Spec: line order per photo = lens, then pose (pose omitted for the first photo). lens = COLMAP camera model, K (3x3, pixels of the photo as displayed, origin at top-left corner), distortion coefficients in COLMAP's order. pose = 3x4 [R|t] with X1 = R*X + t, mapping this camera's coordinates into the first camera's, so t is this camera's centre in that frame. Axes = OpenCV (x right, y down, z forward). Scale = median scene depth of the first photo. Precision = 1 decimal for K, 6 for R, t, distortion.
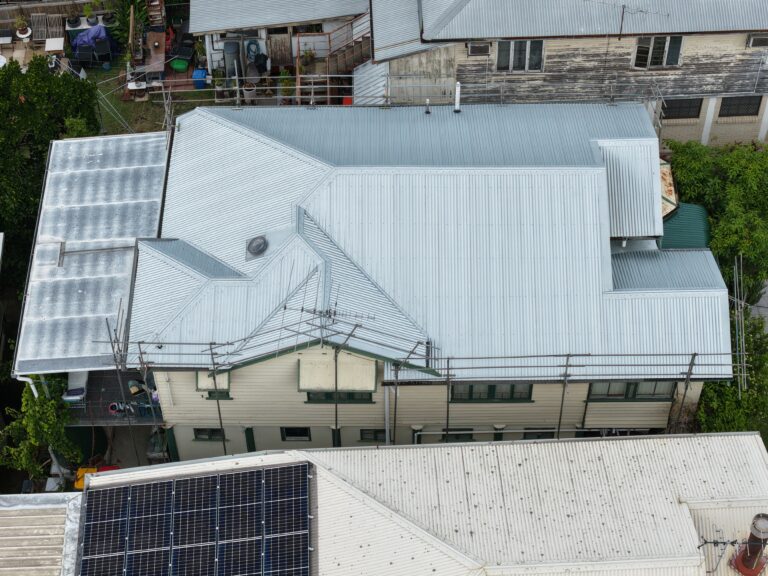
lens RADIAL K [[1587.4, 0, 384.0], [0, 1587.4, 288.0], [0, 0, 1]] dist [-0.122895, 0.147789]
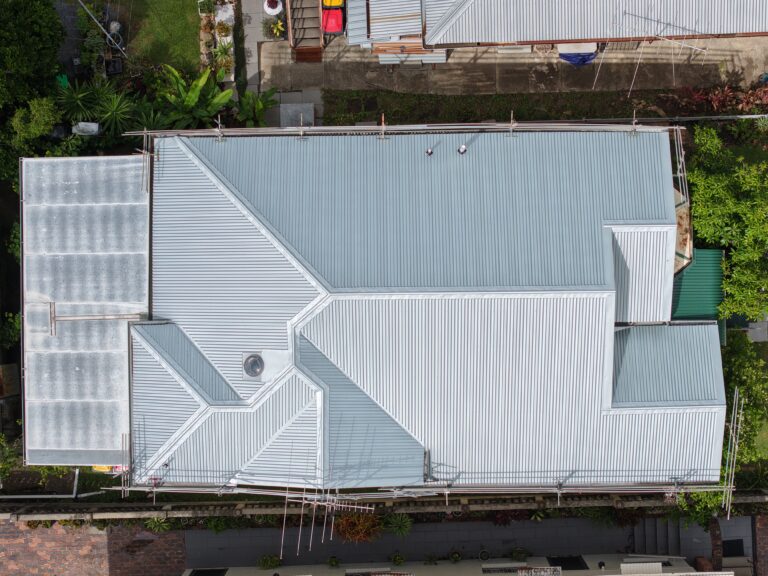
lens RADIAL K [[1587.4, 0, 384.0], [0, 1587.4, 288.0], [0, 0, 1]] dist [-0.122895, 0.147789]
pose [[0.999958, -0.006509, -0.006382, 0.007022], [0.009050, 0.793237, 0.608845, -0.624776], [0.001099, -0.608878, 0.793263, 0.236150]]
